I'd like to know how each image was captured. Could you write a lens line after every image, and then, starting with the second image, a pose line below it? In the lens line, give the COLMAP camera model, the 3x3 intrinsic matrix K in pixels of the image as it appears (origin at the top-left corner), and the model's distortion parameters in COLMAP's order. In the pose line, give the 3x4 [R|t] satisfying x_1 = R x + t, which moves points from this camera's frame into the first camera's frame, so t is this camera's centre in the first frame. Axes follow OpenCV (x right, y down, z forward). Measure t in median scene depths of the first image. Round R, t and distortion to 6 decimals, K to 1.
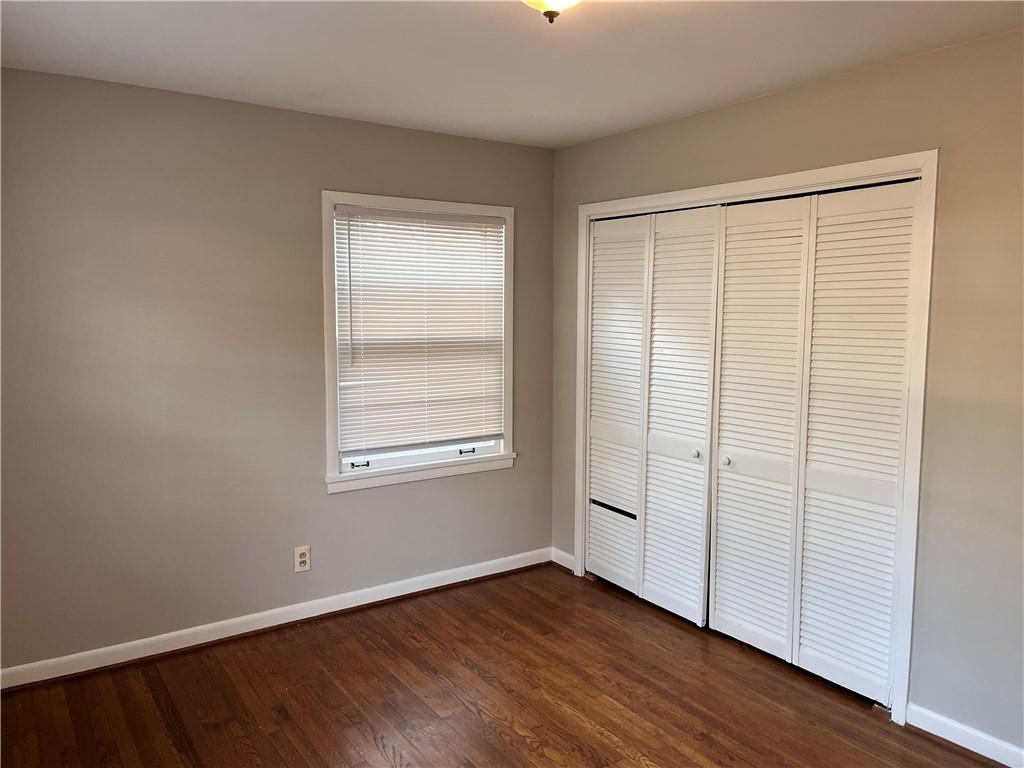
lens RADIAL K [[763.6, 0, 515.5], [0, 763.6, 380.0], [0, 0, 1]] dist [0.075573, -0.106372]
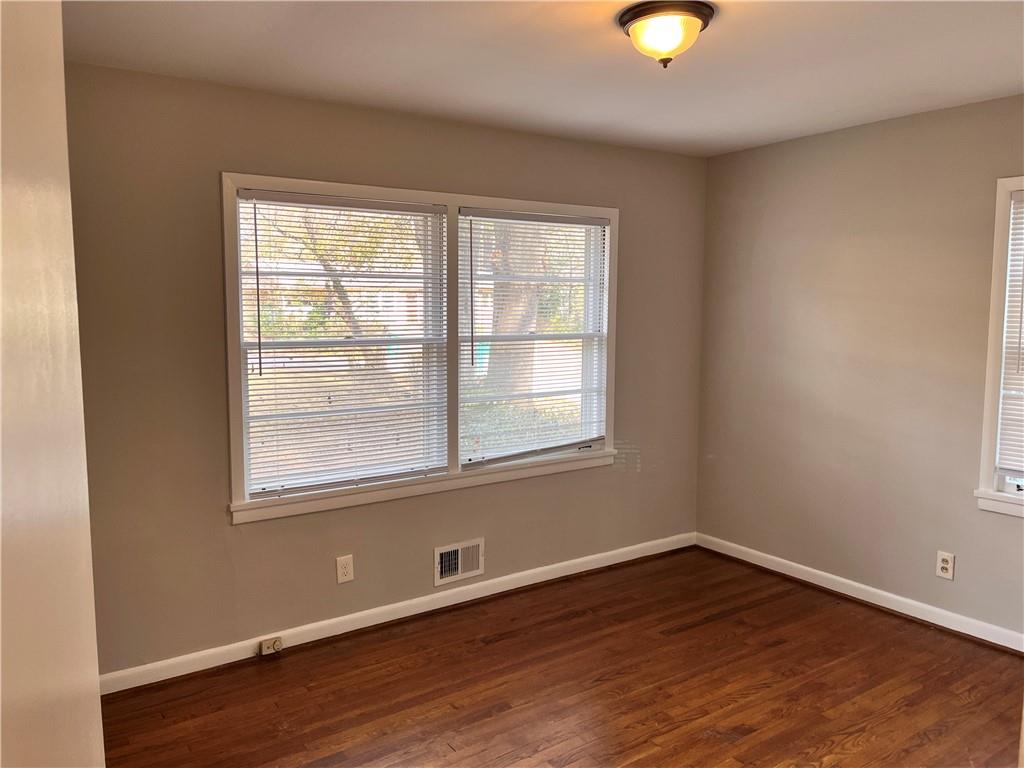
lens RADIAL K [[763.6, 0, 515.5], [0, 763.6, 380.0], [0, 0, 1]] dist [0.075573, -0.106372]
pose [[0.002585, 0.092837, -0.995678, 0.747151], [-0.093426, 0.991349, 0.092191, -0.043286], [0.995623, 0.092784, 0.011236, 0.472911]]
